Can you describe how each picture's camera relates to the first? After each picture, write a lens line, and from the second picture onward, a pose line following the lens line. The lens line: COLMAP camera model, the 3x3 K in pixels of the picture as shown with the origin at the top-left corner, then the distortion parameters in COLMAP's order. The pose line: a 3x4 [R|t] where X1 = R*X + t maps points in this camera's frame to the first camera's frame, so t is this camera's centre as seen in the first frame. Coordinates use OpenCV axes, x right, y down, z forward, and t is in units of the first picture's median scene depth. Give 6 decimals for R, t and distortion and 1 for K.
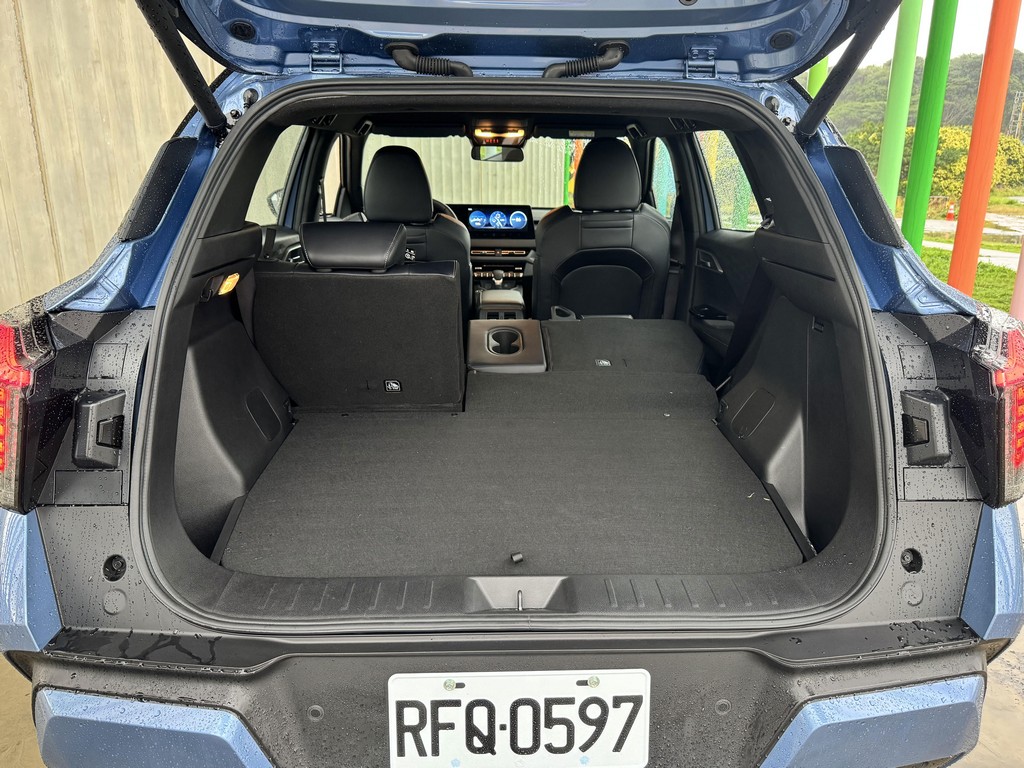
lens RADIAL K [[714.2, 0, 511.6], [0, 714.2, 382.5], [0, 0, 1]] dist [0.024054, -0.050784]
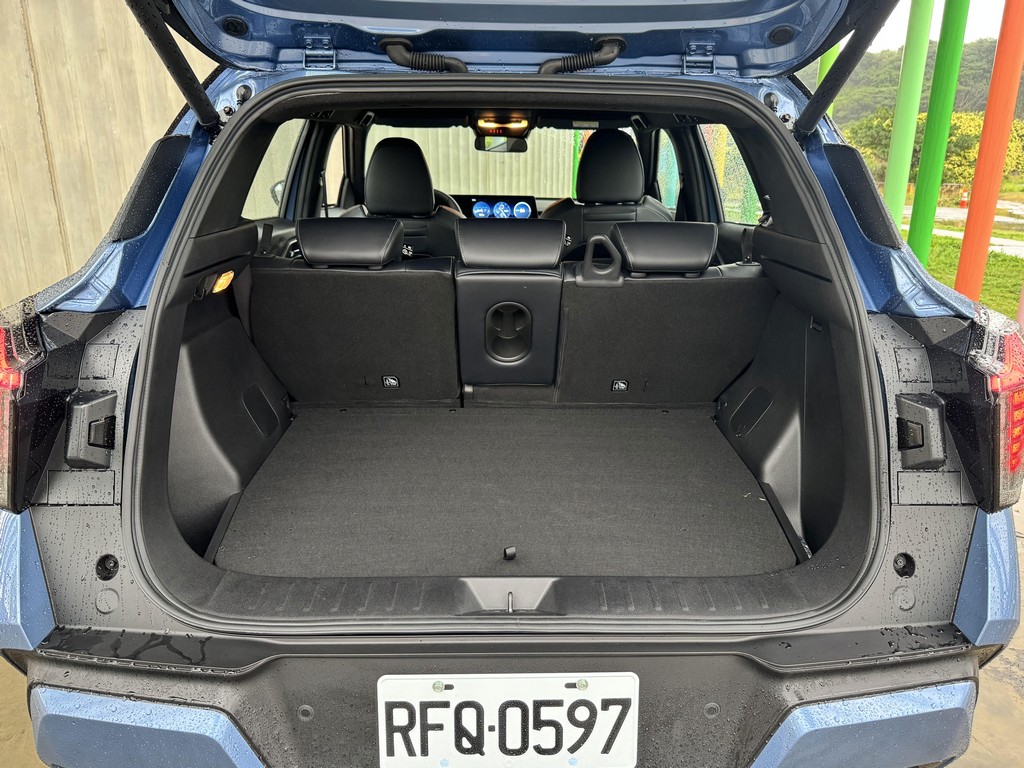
lens RADIAL K [[714.2, 0, 513.9], [0, 714.2, 381.3], [0, 0, 1]] dist [0.024054, -0.050784]
pose [[0.999932, 0.003893, -0.011026, 0.025065], [-0.003694, 0.999832, 0.017958, -0.020939], [0.011094, -0.017916, 0.999778, 0.004261]]
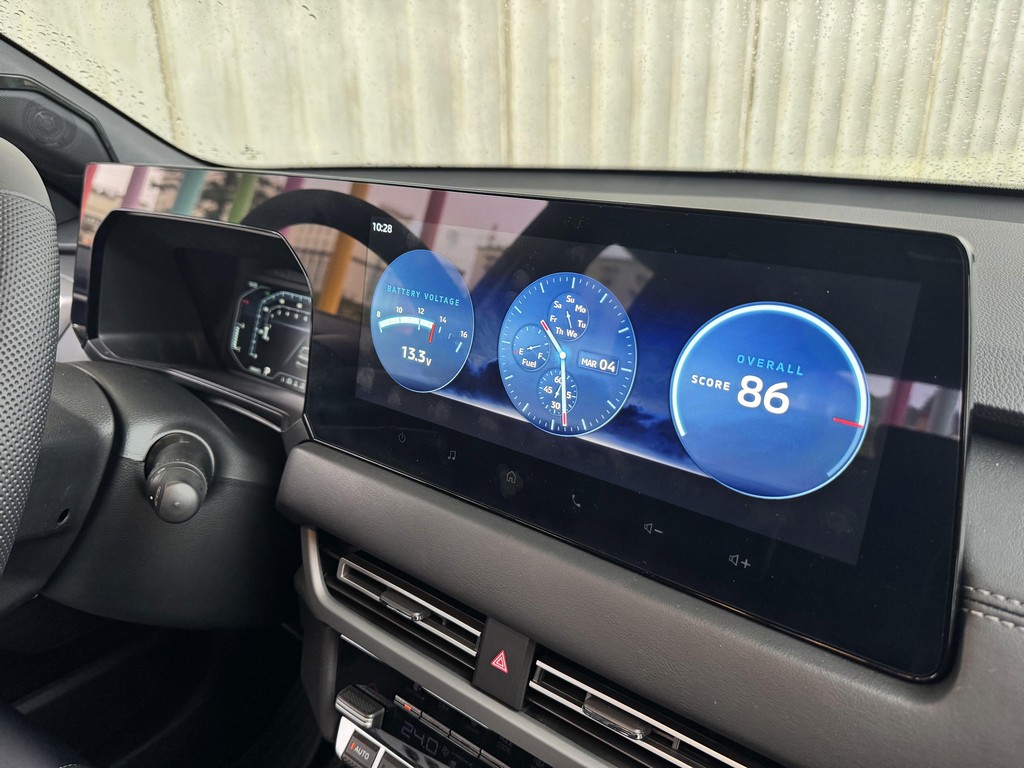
lens RADIAL K [[714.2, 0, 504.5], [0, 714.2, 380.4], [0, 0, 1]] dist [0.024054, -0.050784]
pose [[0.761599, 0.213524, -0.611861, 0.100973], [-0.148253, 0.976528, 0.156249, -0.620079], [0.630863, -0.028289, 0.775378, 2.372998]]
